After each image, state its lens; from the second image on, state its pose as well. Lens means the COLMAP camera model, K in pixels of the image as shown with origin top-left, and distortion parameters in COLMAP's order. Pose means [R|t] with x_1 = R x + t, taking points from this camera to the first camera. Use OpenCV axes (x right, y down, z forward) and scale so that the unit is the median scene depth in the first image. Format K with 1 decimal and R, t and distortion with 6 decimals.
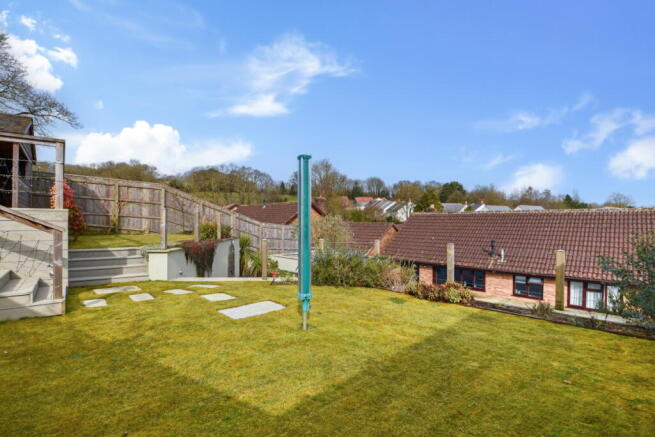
lens RADIAL K [[321.4, 0, 329.4], [0, 321.4, 222.8], [0, 0, 1]] dist [-0.010237, -0.005617]
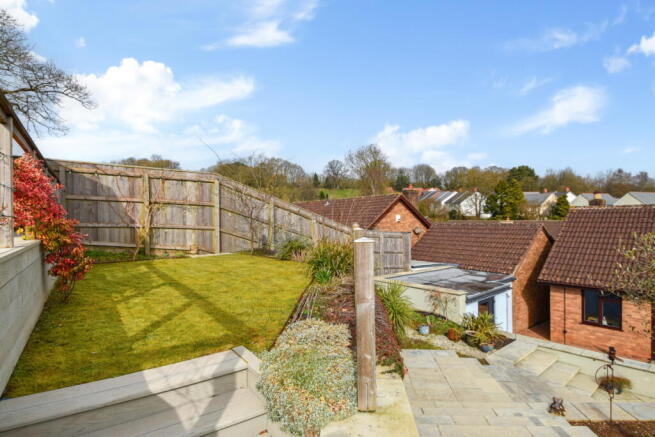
lens RADIAL K [[348.7, 0, 326.2], [0, 348.7, 217.8], [0, 0, 1]] dist [-0.003859, -0.005532]
pose [[0.995361, -0.023246, -0.093362, -0.155818], [0.023261, 0.999729, -0.000926, -0.018257], [0.093358, -0.001250, 0.995632, 0.219997]]
